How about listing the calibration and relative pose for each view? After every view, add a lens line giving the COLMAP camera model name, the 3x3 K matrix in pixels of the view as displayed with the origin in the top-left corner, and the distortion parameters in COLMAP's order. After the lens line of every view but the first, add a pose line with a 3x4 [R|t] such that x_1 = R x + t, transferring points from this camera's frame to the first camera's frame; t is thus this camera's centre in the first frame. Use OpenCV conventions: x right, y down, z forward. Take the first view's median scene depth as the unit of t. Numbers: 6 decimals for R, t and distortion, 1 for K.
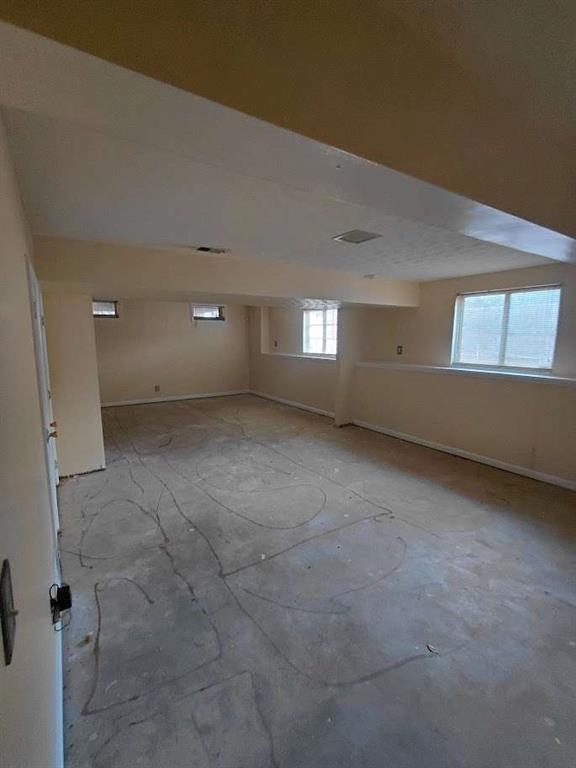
lens RADIAL K [[355.1, 0, 287.5], [0, 355.1, 384.1], [0, 0, 1]] dist [-0.003058, 0.001832]
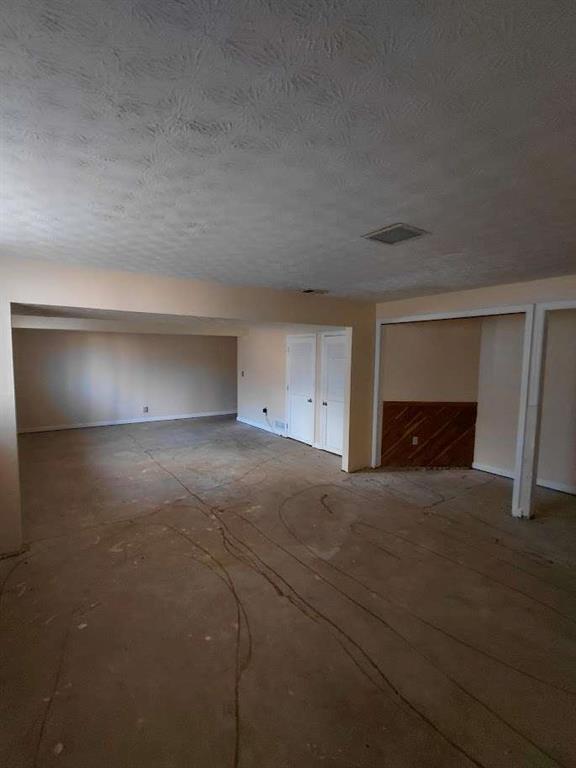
lens RADIAL K [[355.1, 0, 288.2], [0, 355.1, 384.9], [0, 0, 1]] dist [-0.003058, 0.001832]
pose [[-0.999163, -0.010879, -0.039420, -0.259849], [-0.019521, 0.973929, 0.226012, -0.277289], [0.035934, 0.226593, -0.973327, 1.907693]]
